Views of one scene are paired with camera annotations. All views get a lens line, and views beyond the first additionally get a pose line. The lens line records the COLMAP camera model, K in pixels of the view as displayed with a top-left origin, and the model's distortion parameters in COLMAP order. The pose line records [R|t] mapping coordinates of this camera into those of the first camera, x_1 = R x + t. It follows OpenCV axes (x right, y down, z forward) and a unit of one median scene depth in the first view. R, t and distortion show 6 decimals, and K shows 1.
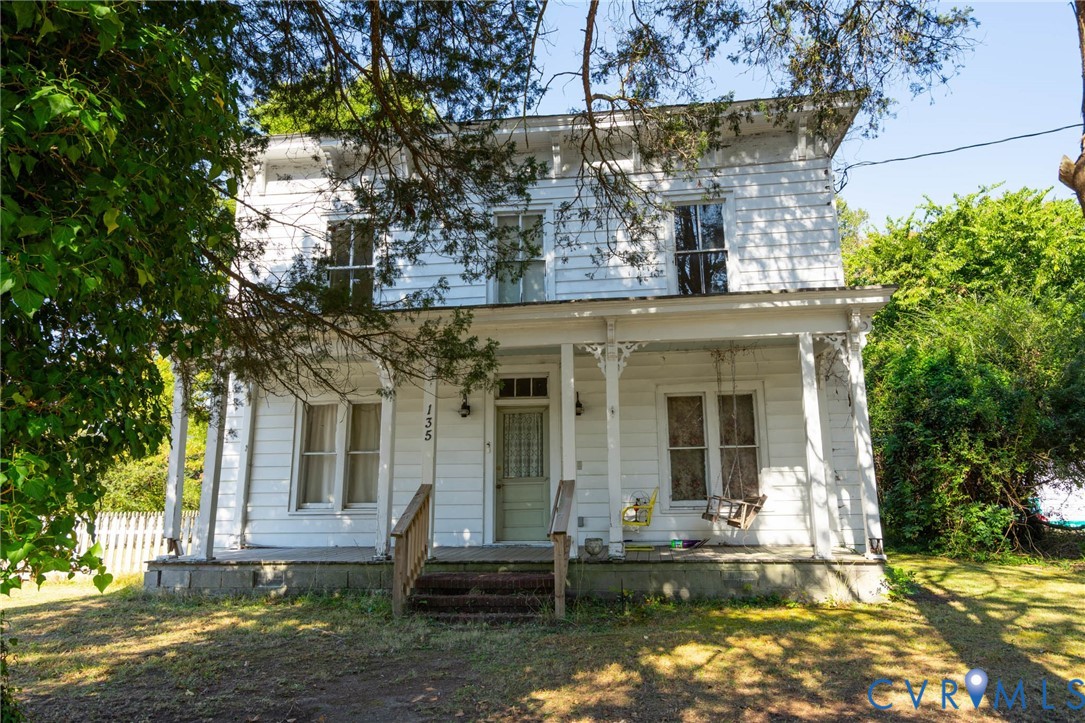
lens RADIAL K [[693.4, 0, 545.3], [0, 693.4, 355.2], [0, 0, 1]] dist [0.009180, -0.000491]
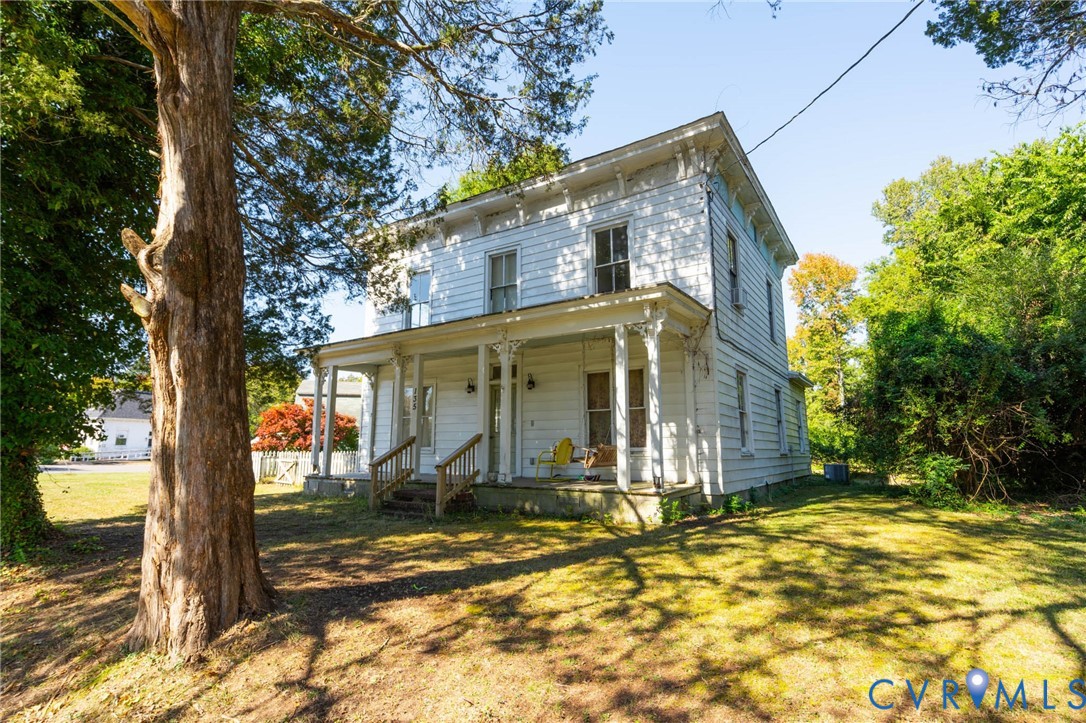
lens RADIAL K [[534.2, 0, 541.4], [0, 534.2, 364.3], [0, 0, 1]] dist [0.000168, 0.000210]
pose [[0.893920, -0.057873, -0.444474, 0.564449], [0.080962, 0.996167, 0.033123, -0.001497], [0.440854, -0.065594, 0.895179, 0.002892]]
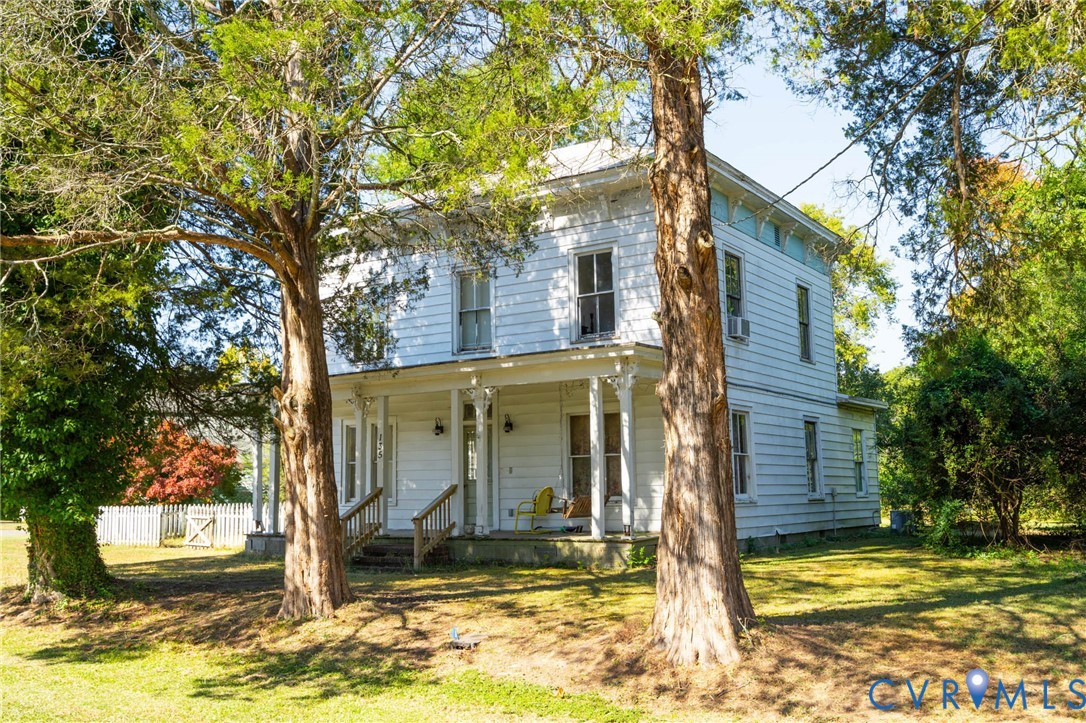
lens RADIAL K [[1049.8, 0, 543.4], [0, 1049.8, 360.6], [0, 0, 1]] dist [0.003715, 0.000000]
pose [[0.895431, -0.055946, -0.441672, 0.971755], [0.095798, 0.993046, 0.068428, -0.173289], [0.434772, -0.103584, 0.894563, -0.712687]]
